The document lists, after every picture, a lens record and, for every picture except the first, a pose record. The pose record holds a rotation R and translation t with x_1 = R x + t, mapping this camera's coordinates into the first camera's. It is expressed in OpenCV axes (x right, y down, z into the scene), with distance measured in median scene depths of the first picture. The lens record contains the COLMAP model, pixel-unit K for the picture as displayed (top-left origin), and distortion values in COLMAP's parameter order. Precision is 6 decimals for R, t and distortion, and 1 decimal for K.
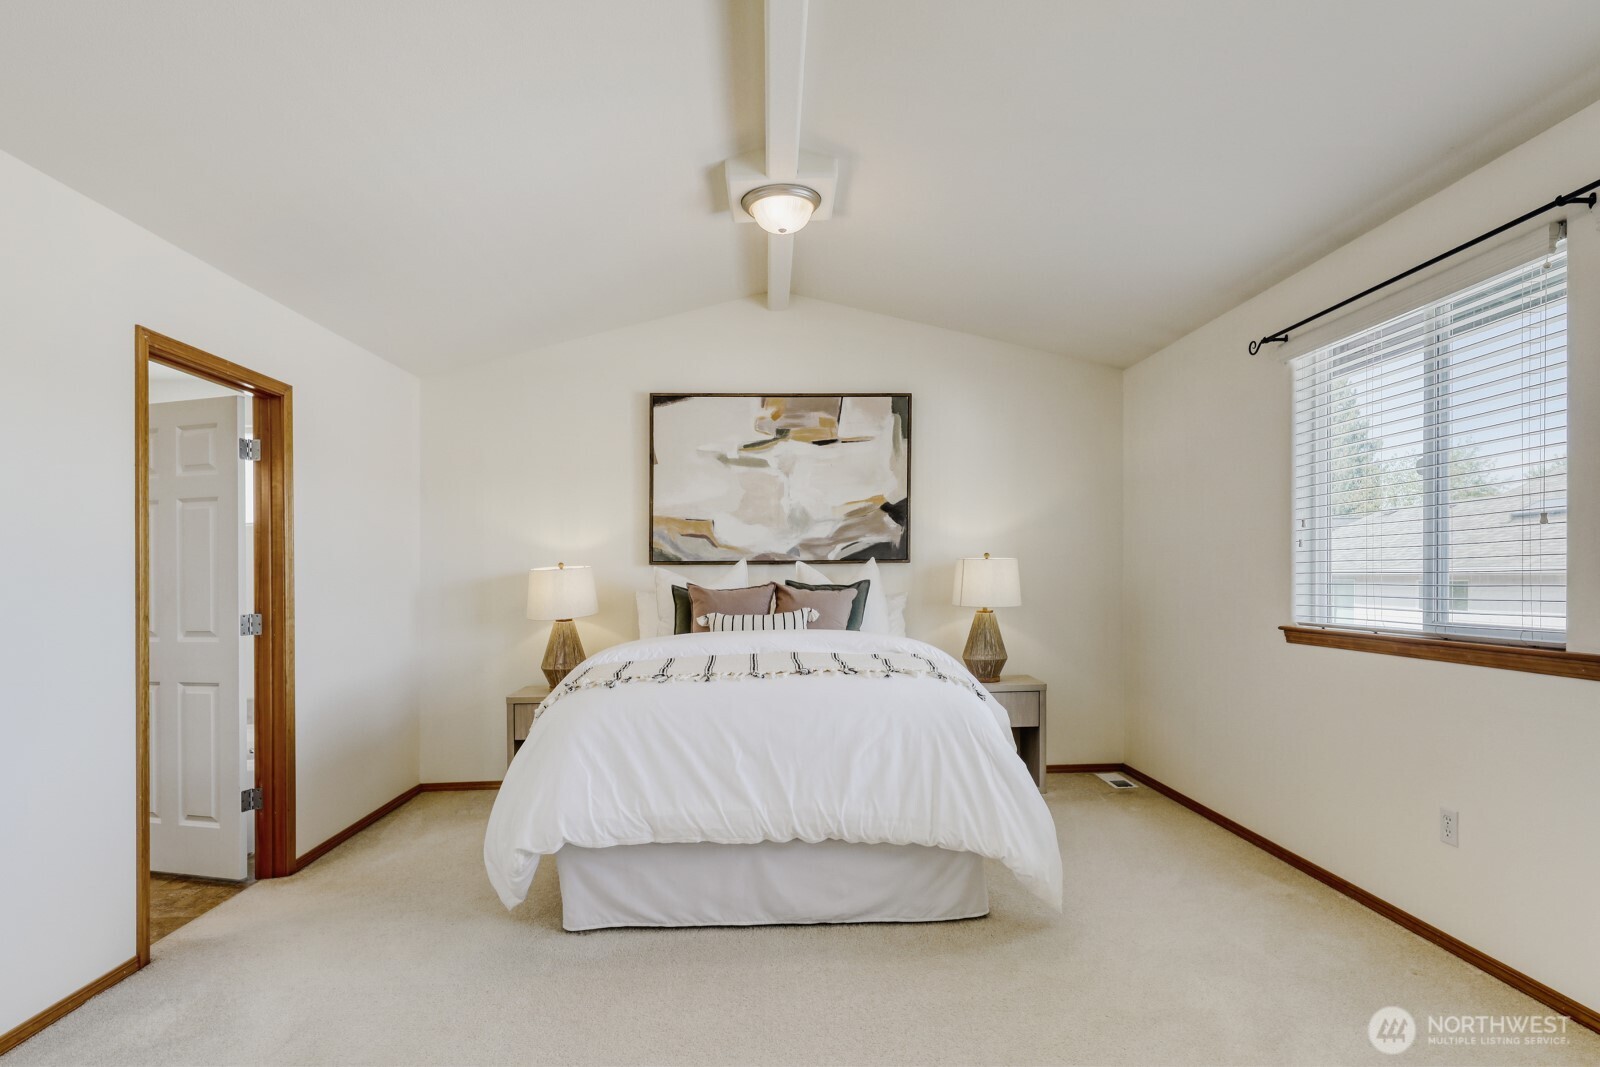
lens RADIAL K [[847.7, 0, 799.7], [0, 847.7, 564.3], [0, 0, 1]] dist [0.038371, -0.028225]
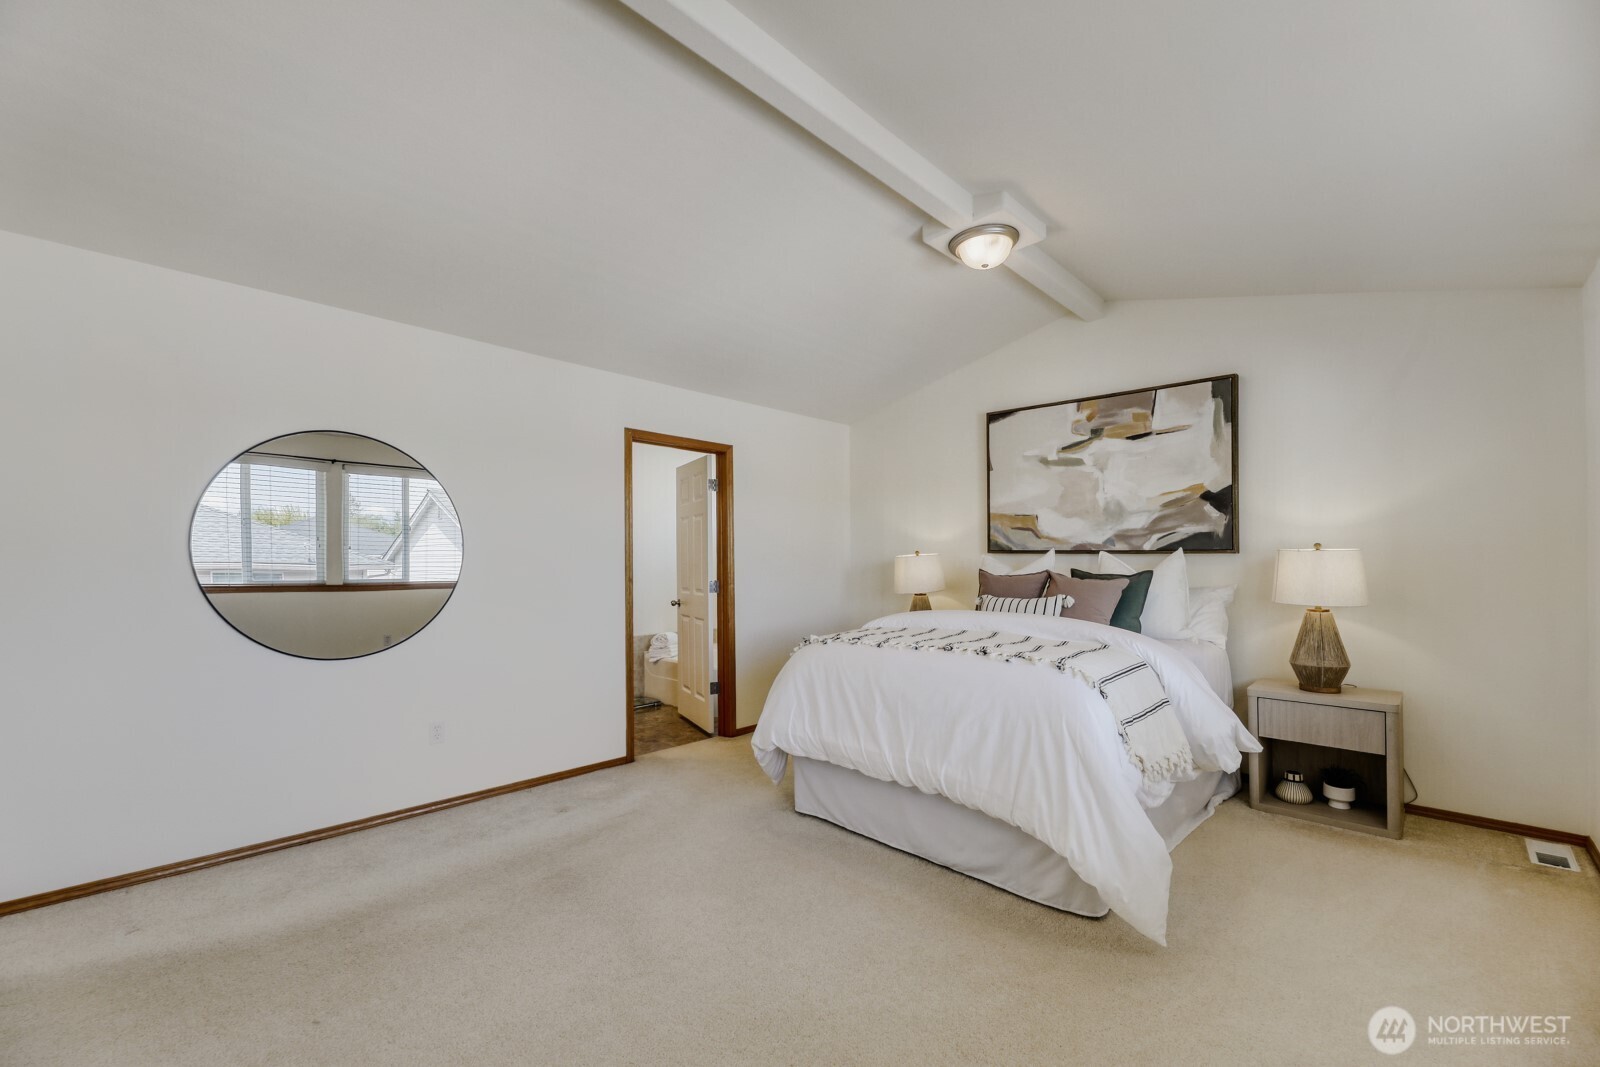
lens RADIAL K [[663.5, 0, 798.7], [0, 663.5, 544.4], [0, 0, 1]] dist [-0.000537, -0.000126]
pose [[0.697616, -0.000914, -0.716471, 0.320635], [-0.005372, 0.999964, -0.006506, -0.004468], [0.716452, 0.008387, 0.697586, 0.138742]]
